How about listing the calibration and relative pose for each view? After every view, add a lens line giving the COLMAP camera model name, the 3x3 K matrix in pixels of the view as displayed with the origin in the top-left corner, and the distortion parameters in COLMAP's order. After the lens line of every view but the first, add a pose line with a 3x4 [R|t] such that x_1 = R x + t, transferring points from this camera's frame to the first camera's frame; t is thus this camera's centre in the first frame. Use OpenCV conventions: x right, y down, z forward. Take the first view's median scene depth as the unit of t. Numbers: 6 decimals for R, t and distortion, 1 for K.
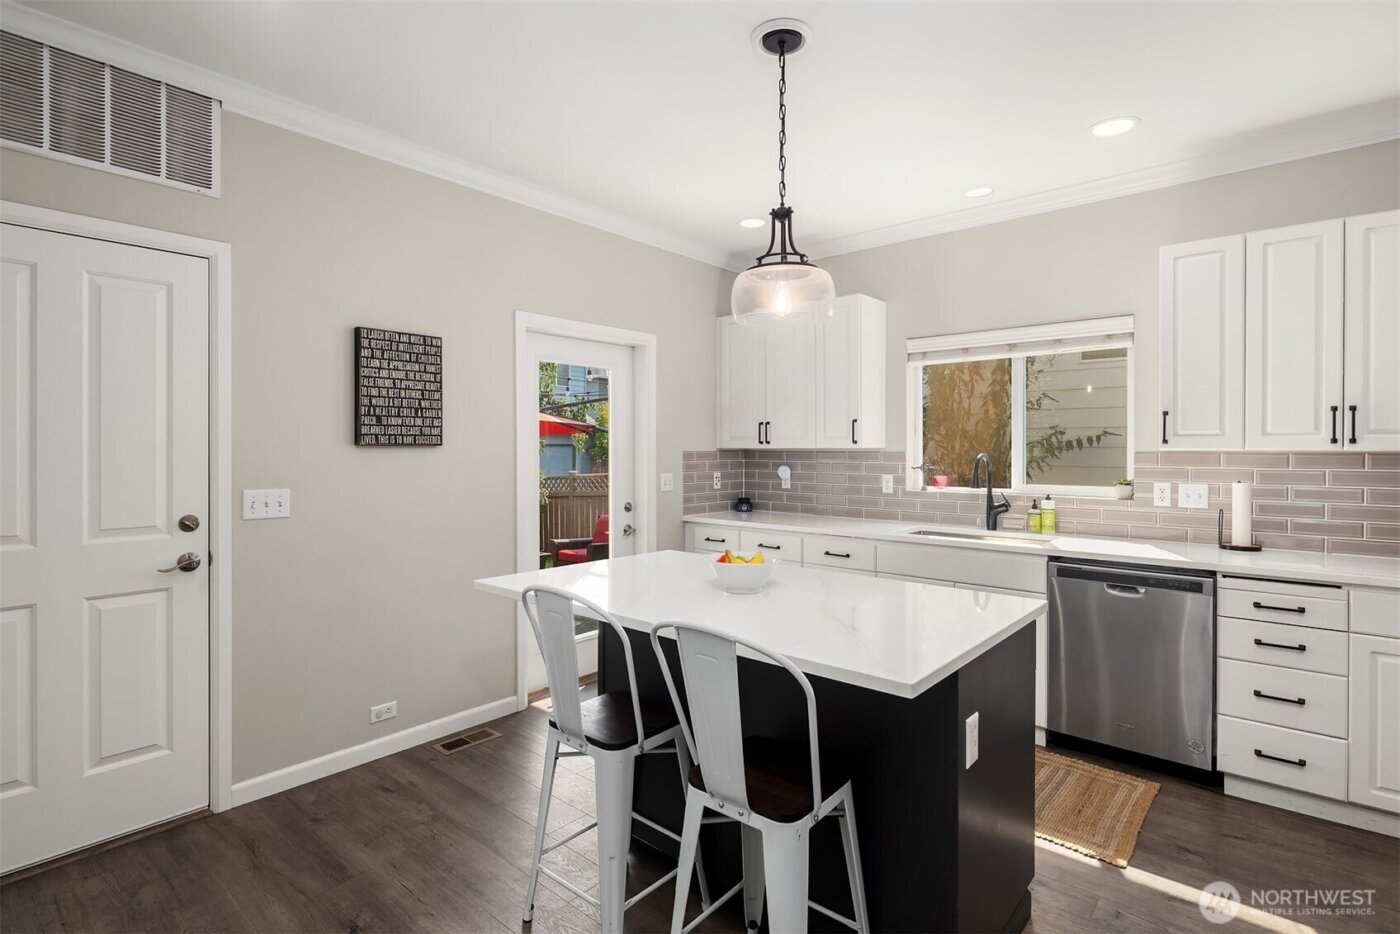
lens RADIAL K [[682.0, 0, 697.4], [0, 682.0, 457.3], [0, 0, 1]] dist [0.003716, -0.002271]
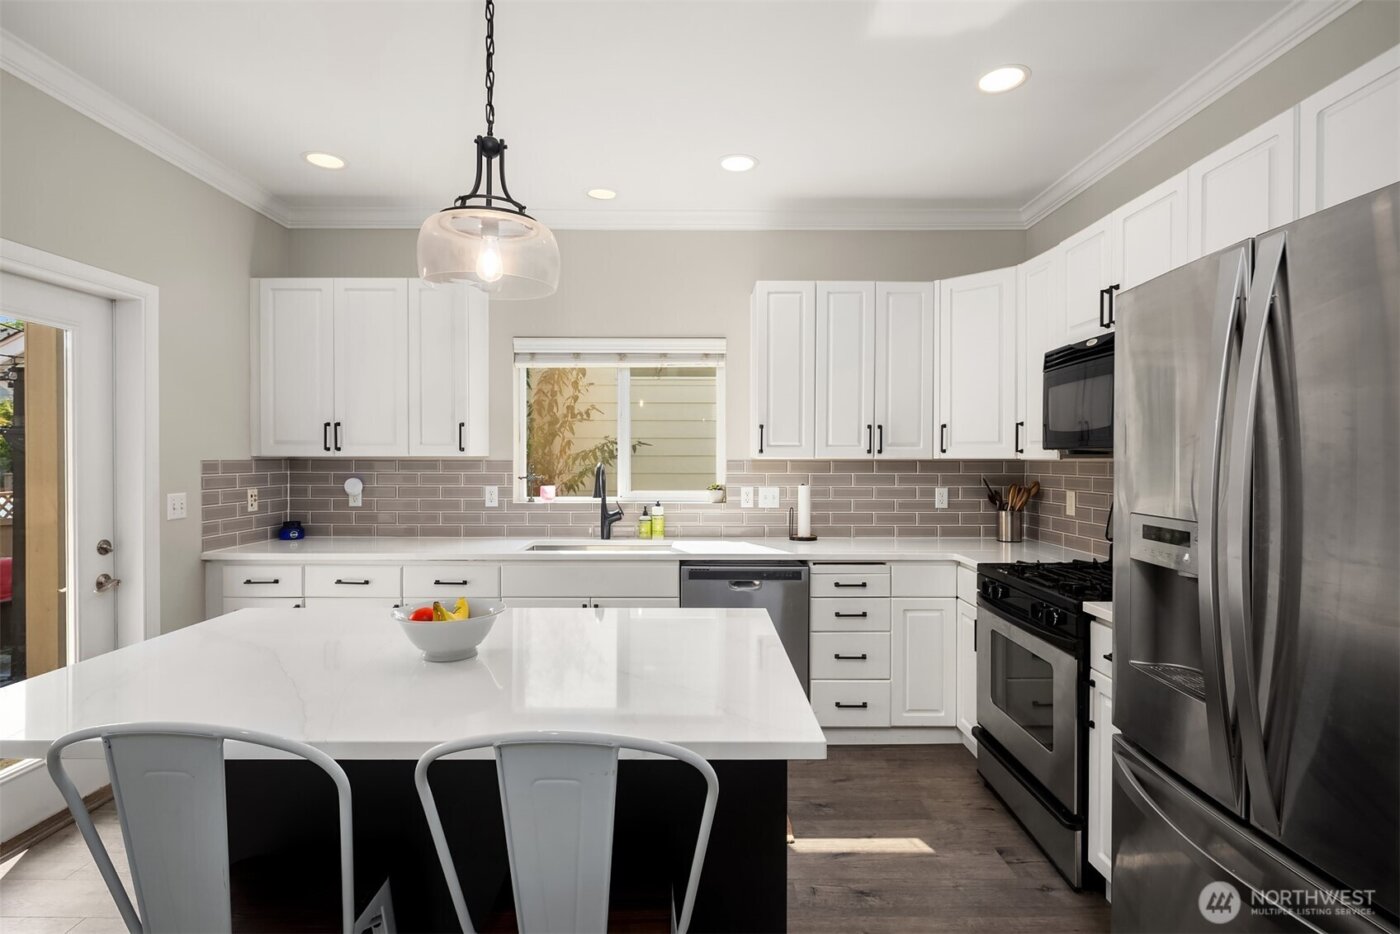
lens RADIAL K [[682.0, 0, 701.1], [0, 682.0, 465.4], [0, 0, 1]] dist [0.003716, -0.002271]
pose [[0.751825, -0.006963, 0.659325, -0.128548], [0.007224, 0.999971, 0.002324, -0.001985], [-0.659323, 0.003016, 0.751854, 0.178045]]
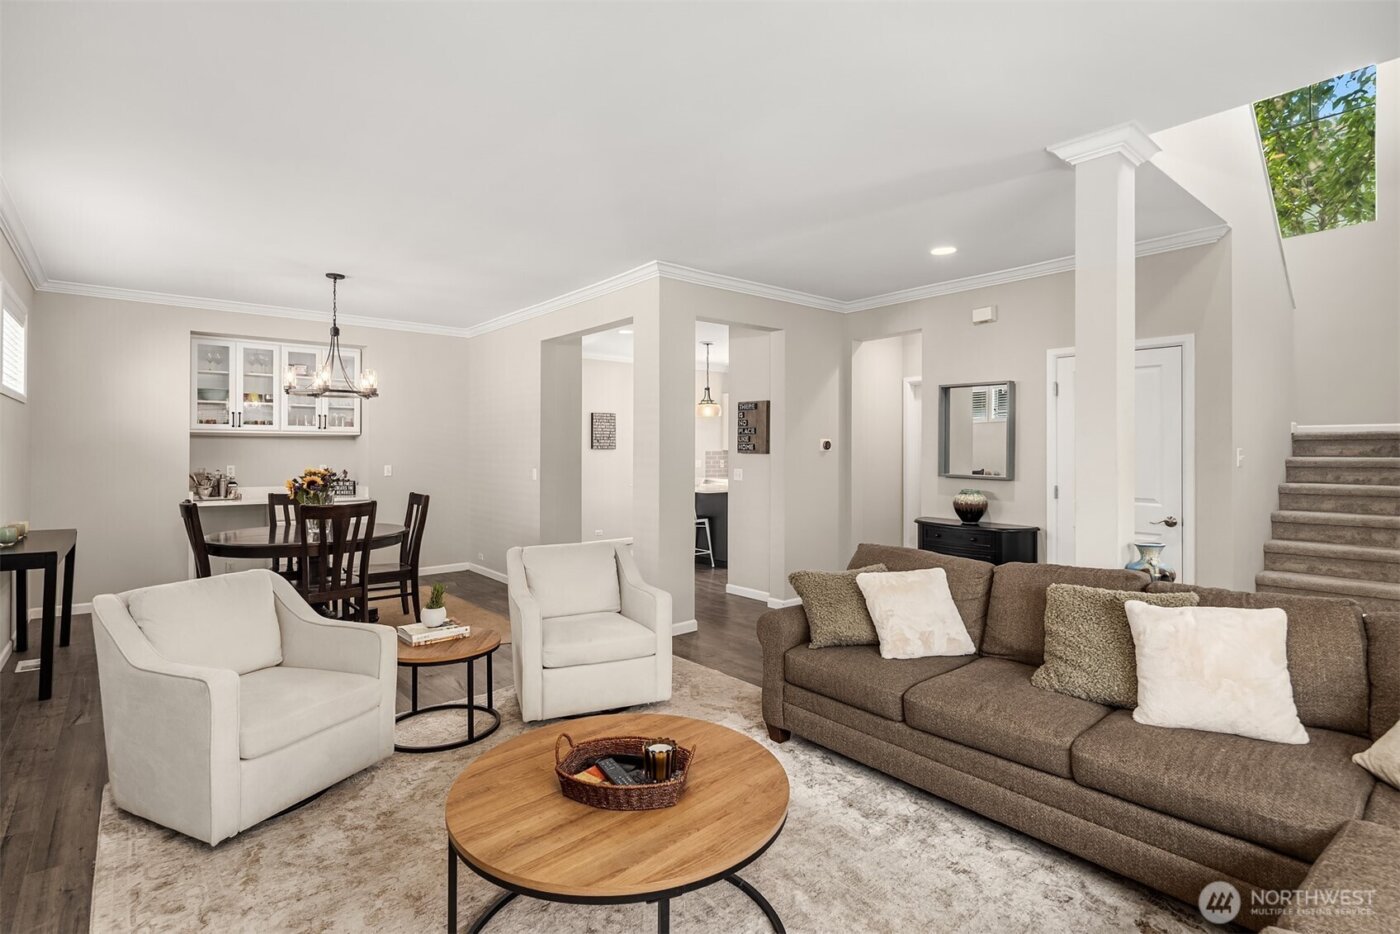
lens RADIAL K [[682.0, 0, 701.5], [0, 682.0, 458.9], [0, 0, 1]] dist [0.003716, -0.002271]
pose [[0.988295, 0.001762, -0.152543, 0.435345], [-0.001790, 0.999998, -0.000050, 0.024379], [0.152543, 0.000322, 0.988297, -1.813579]]
